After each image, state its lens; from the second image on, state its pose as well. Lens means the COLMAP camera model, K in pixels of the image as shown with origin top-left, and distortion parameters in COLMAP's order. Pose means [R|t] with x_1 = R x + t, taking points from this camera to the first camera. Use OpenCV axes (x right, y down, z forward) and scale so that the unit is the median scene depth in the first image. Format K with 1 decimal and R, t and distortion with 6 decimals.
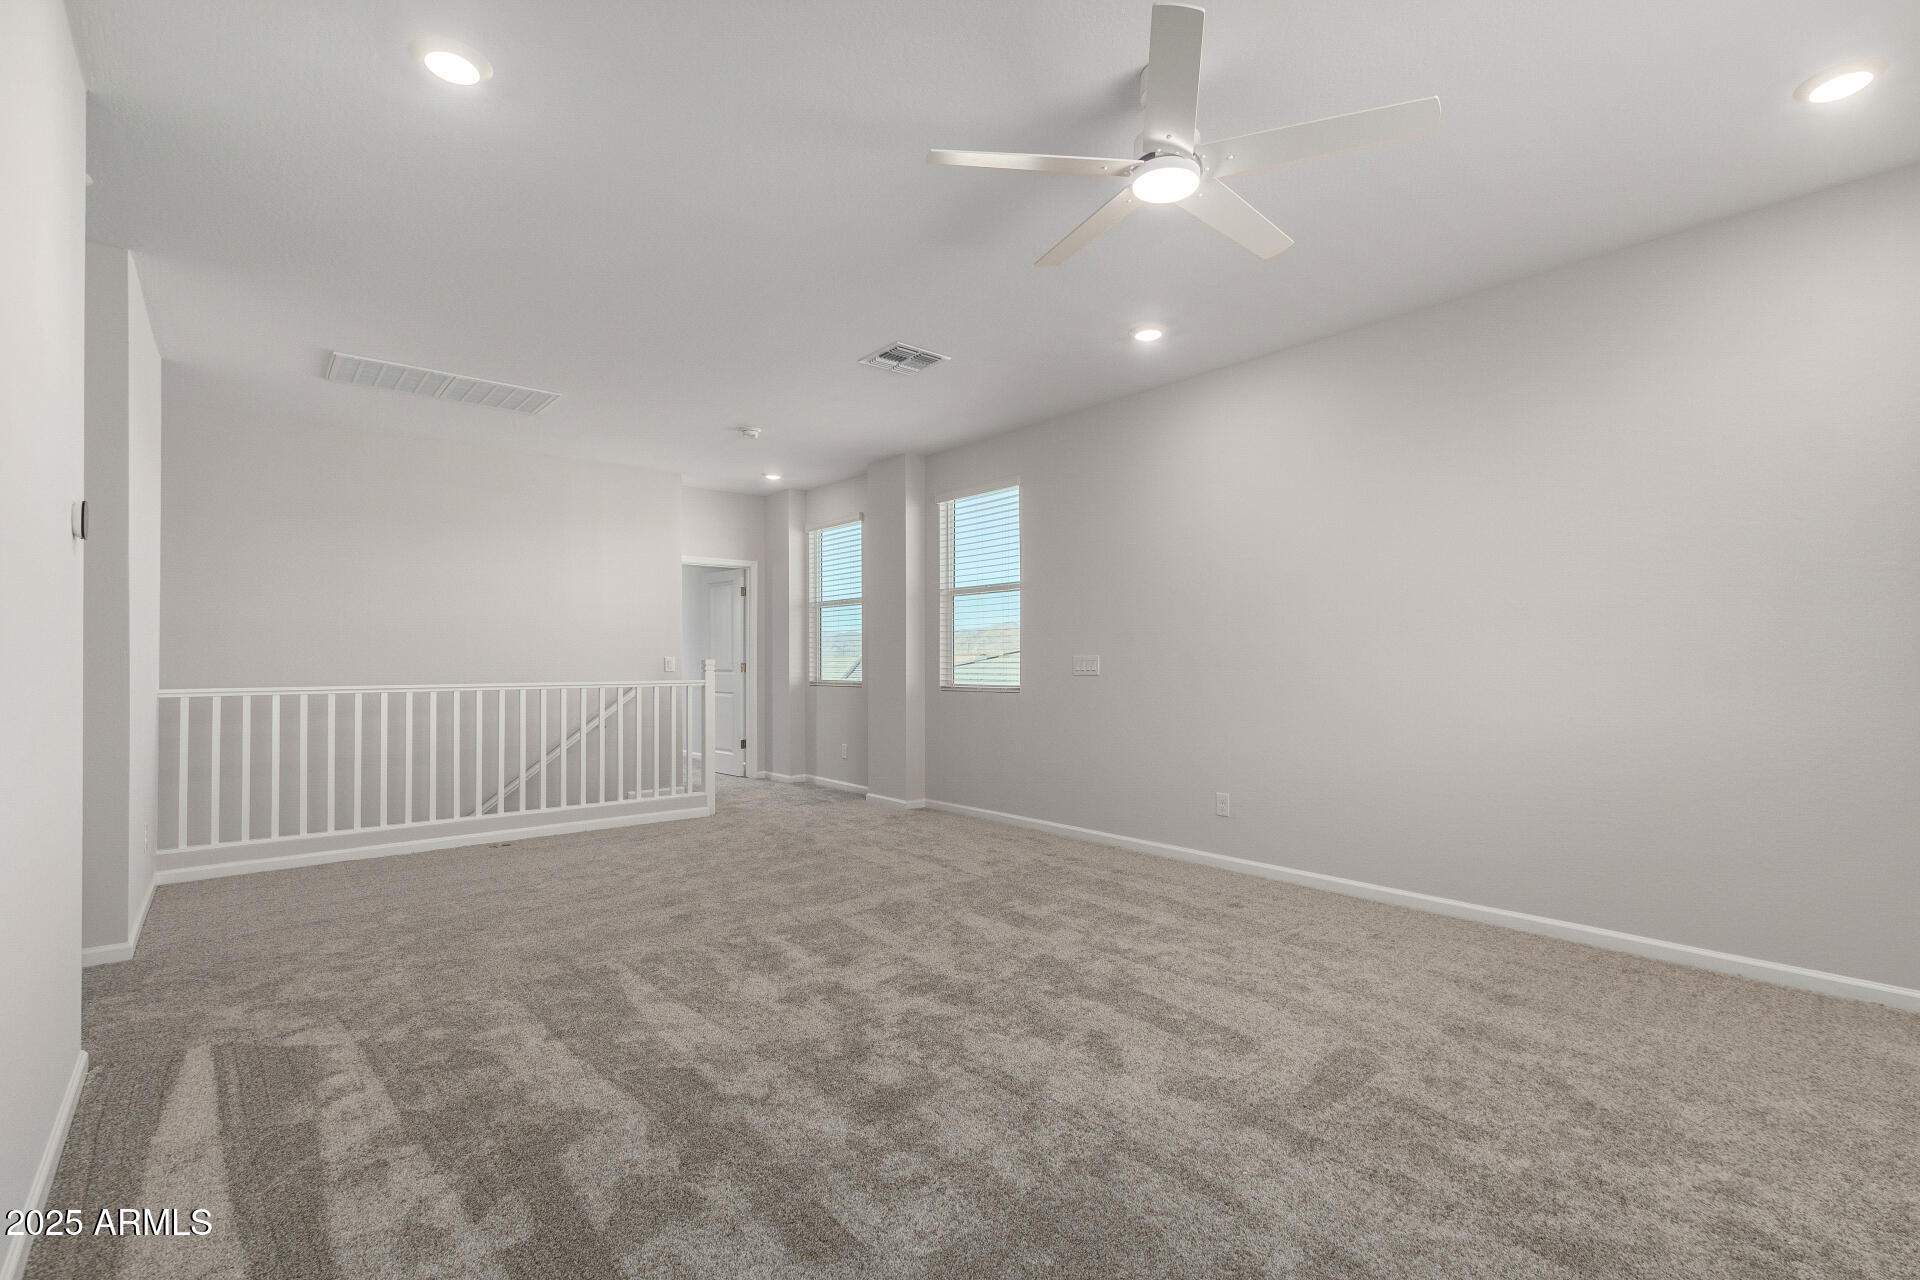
lens RADIAL K [[896.5, 0, 961.0], [0, 896.5, 642.7], [0, 0, 1]] dist [0.017542, -0.005922]
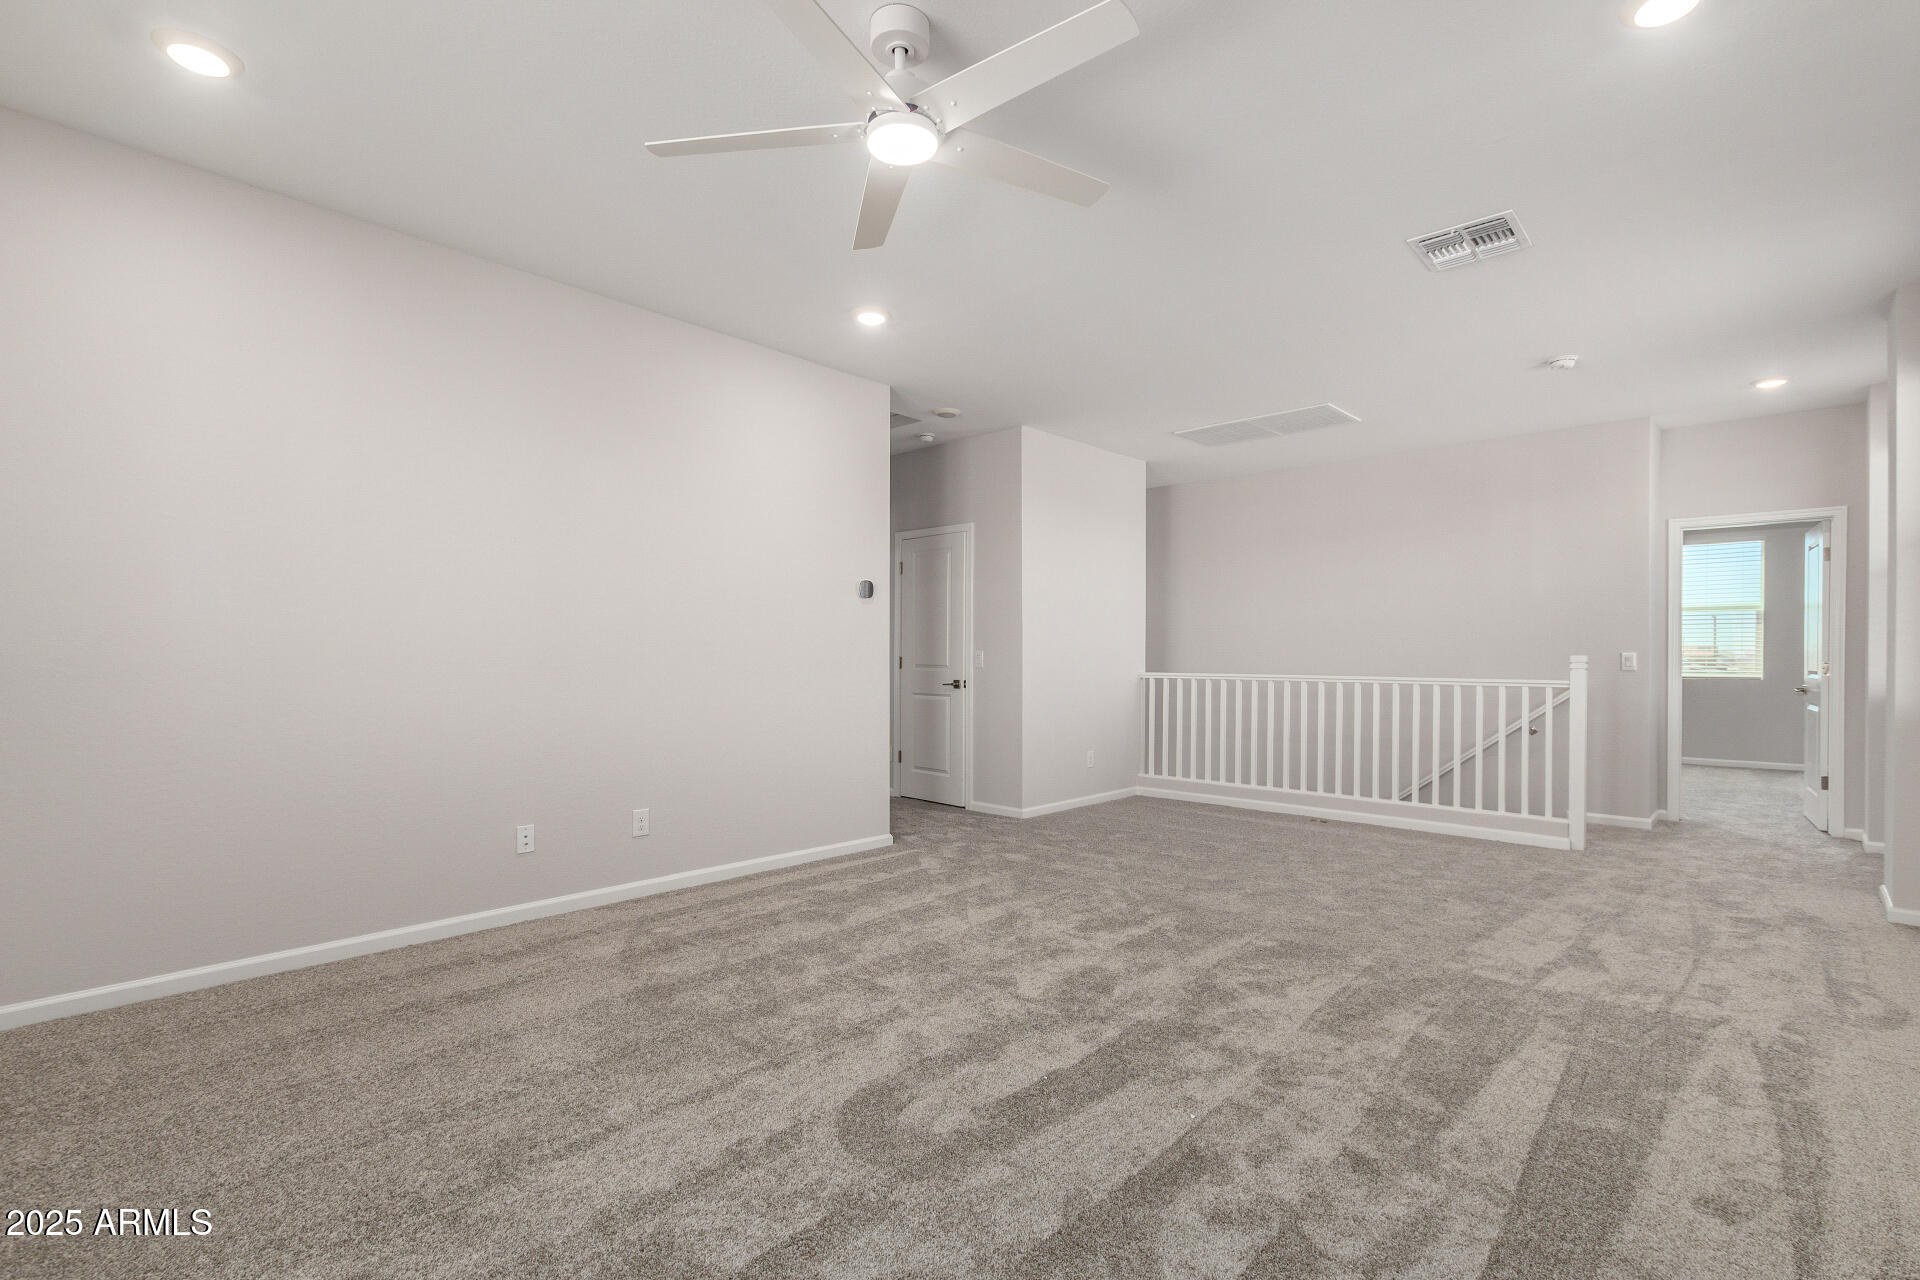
lens RADIAL K [[896.5, 0, 967.0], [0, 896.5, 656.2], [0, 0, 1]] dist [0.017542, -0.005922]
pose [[0.101282, 0.004679, -0.994847, 0.637830], [0.017351, 0.999829, 0.006469, 0.006952], [0.994706, -0.017917, 0.101183, 0.524052]]
